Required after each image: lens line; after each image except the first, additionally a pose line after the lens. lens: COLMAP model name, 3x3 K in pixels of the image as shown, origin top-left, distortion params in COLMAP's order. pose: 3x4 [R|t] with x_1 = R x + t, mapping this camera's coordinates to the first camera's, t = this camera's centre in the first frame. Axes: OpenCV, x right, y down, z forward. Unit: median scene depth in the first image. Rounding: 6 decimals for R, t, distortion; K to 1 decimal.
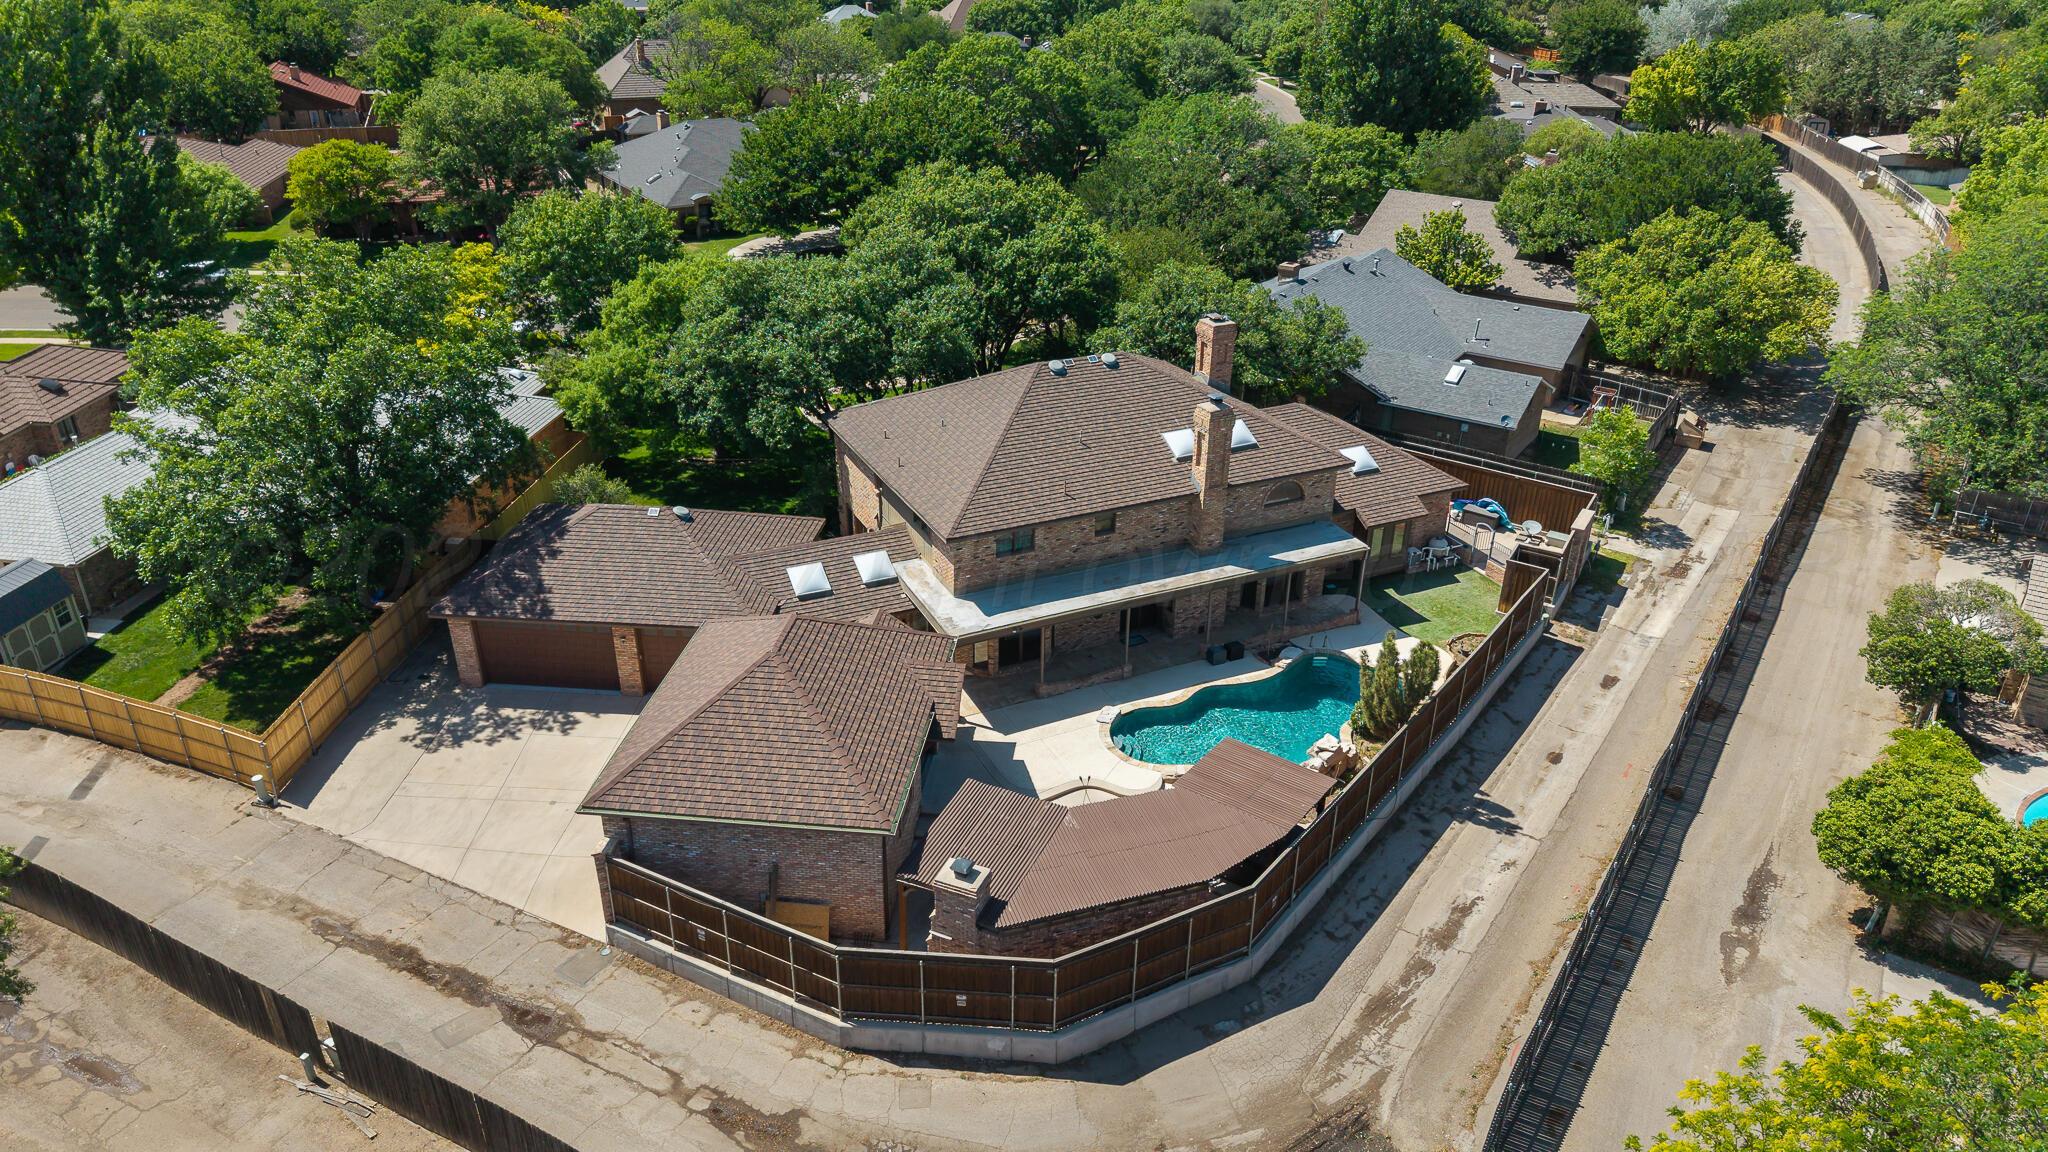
lens RADIAL K [[1380.6, 0, 1024.0], [0, 1380.6, 576.0], [0, 0, 1]] dist [0.002635, 0.001636]
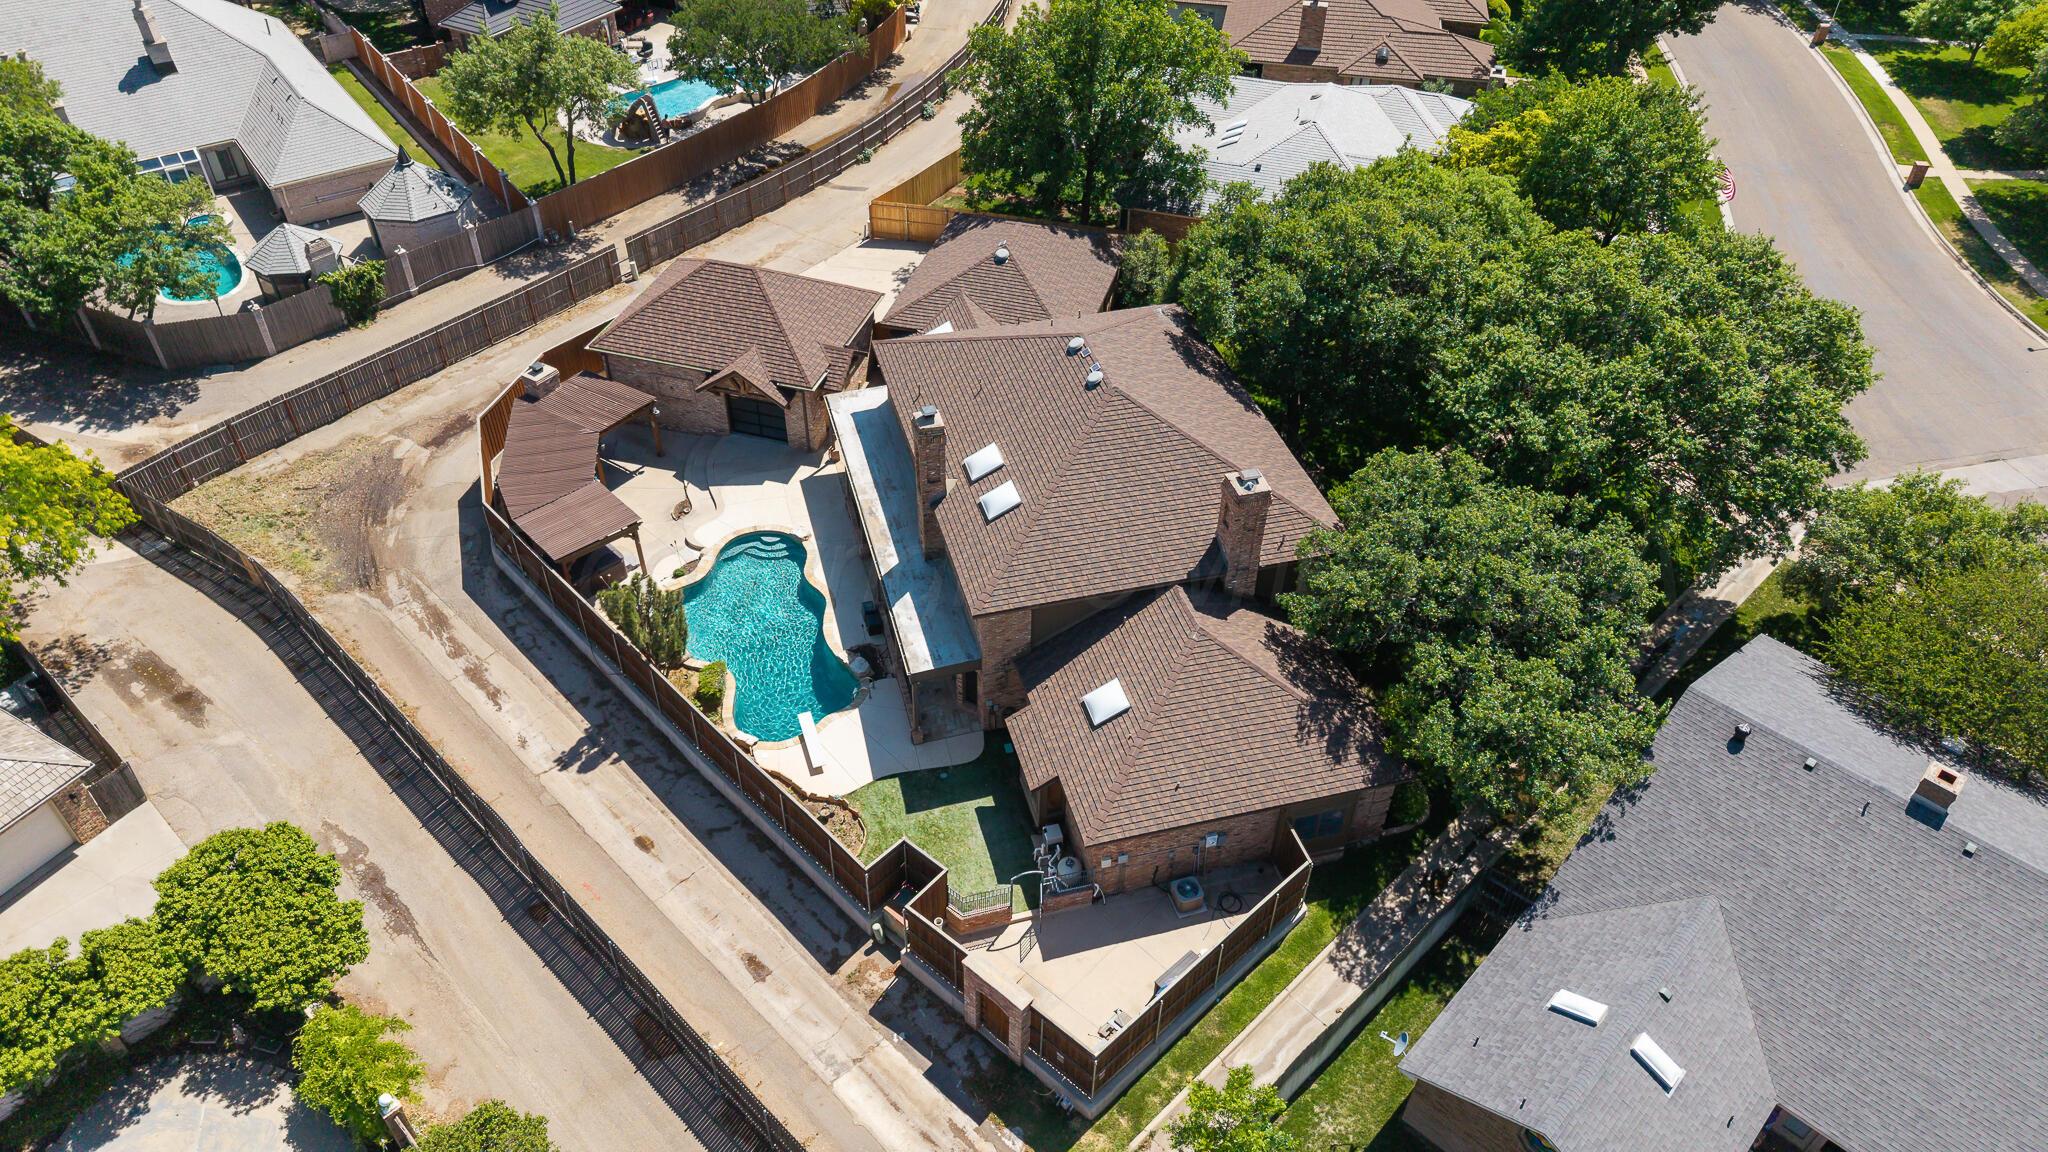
lens RADIAL K [[1380.6, 0, 1024.0], [0, 1380.6, 576.0], [0, 0, 1]] dist [0.002635, 0.001636]
pose [[-0.174633, 0.632883, -0.754296, 1.031984], [-0.458378, 0.625739, 0.631142, -0.775092], [0.871432, 0.455971, 0.180825, 1.065596]]
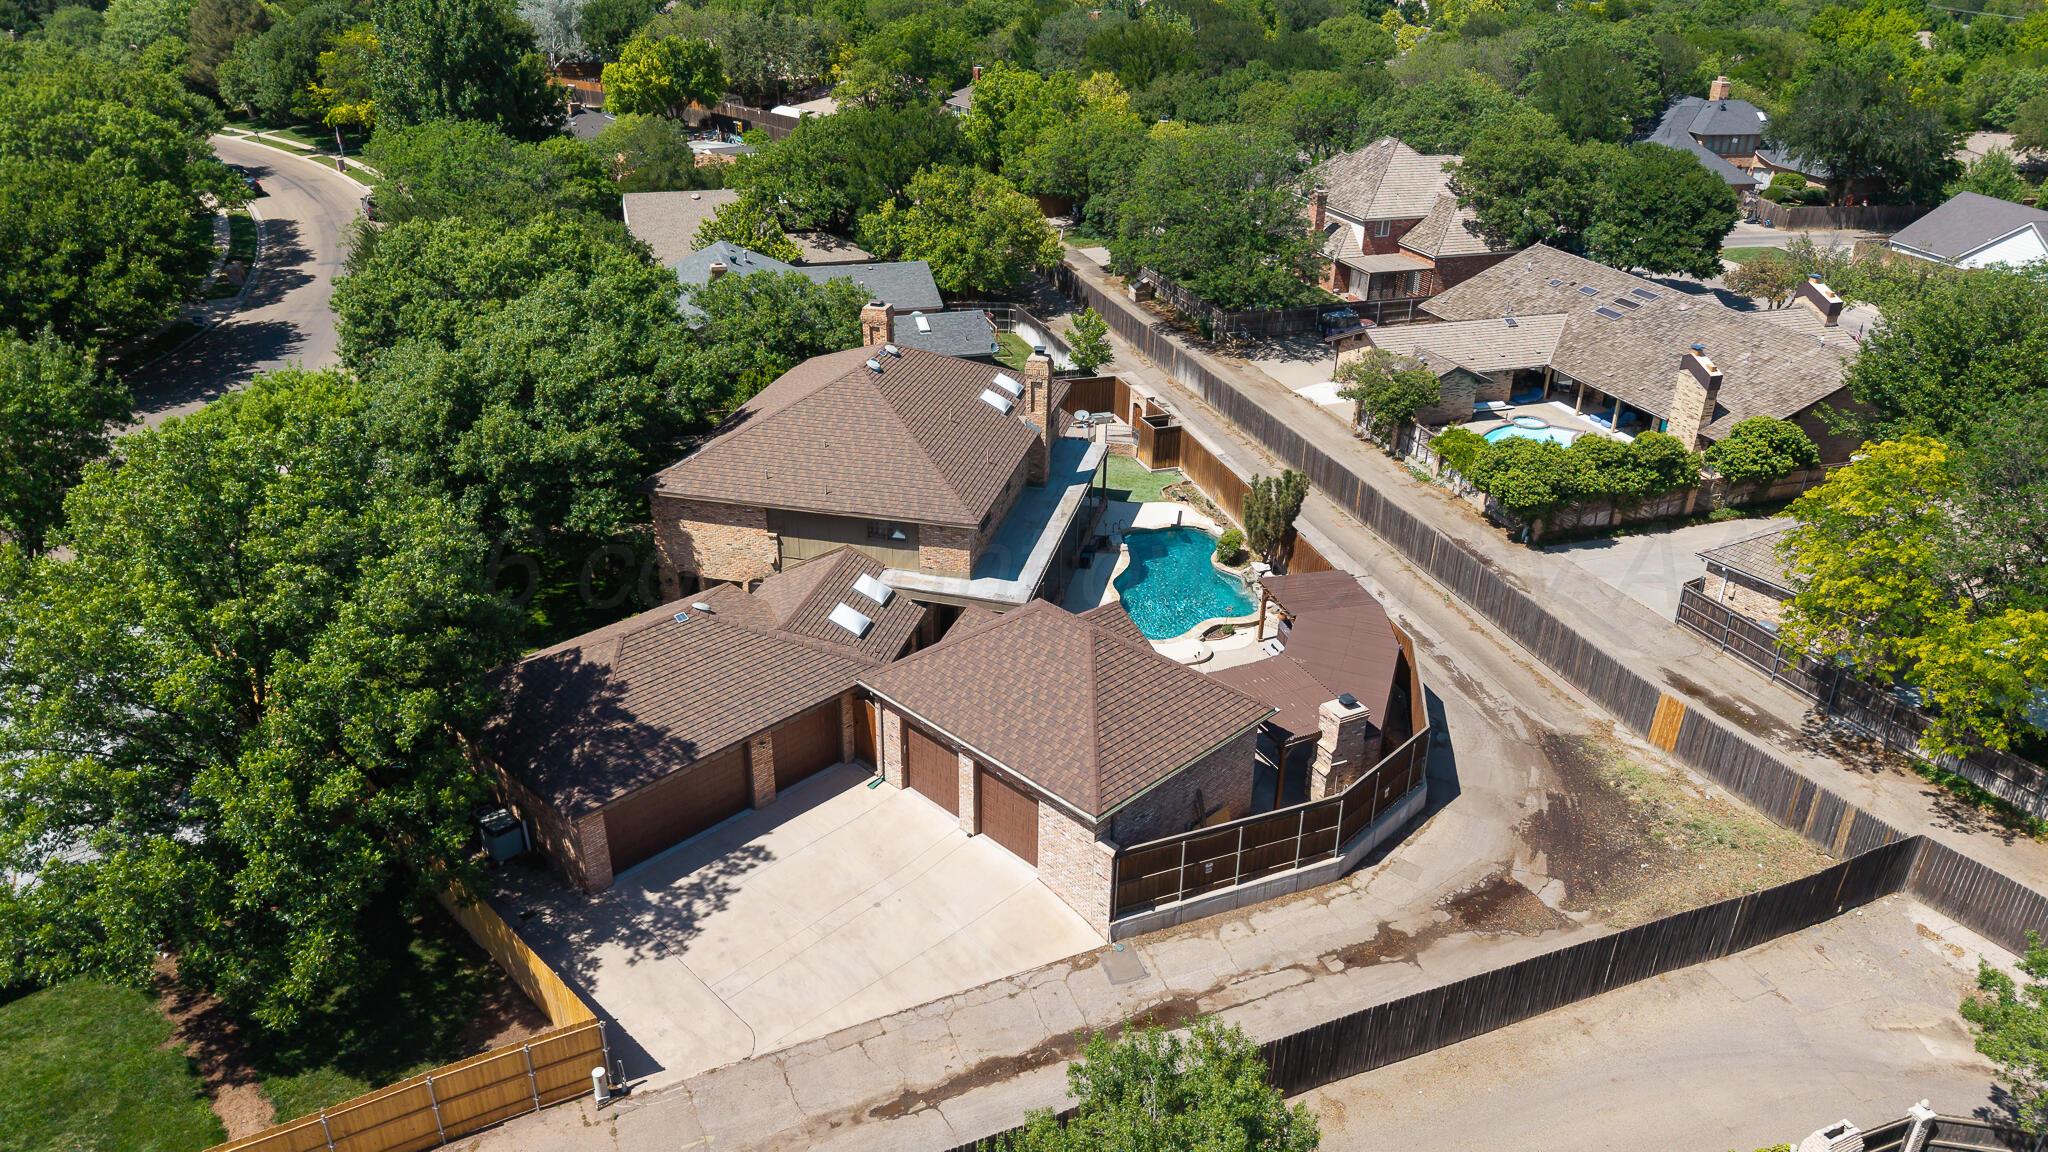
lens RADIAL K [[1380.6, 0, 1024.0], [0, 1380.6, 576.0], [0, 0, 1]] dist [0.002635, 0.001636]
pose [[0.621188, -0.343395, 0.704419, -0.862648], [0.343981, 0.927139, 0.148630, -0.146862], [-0.704133, 0.149980, 0.694049, 0.250929]]
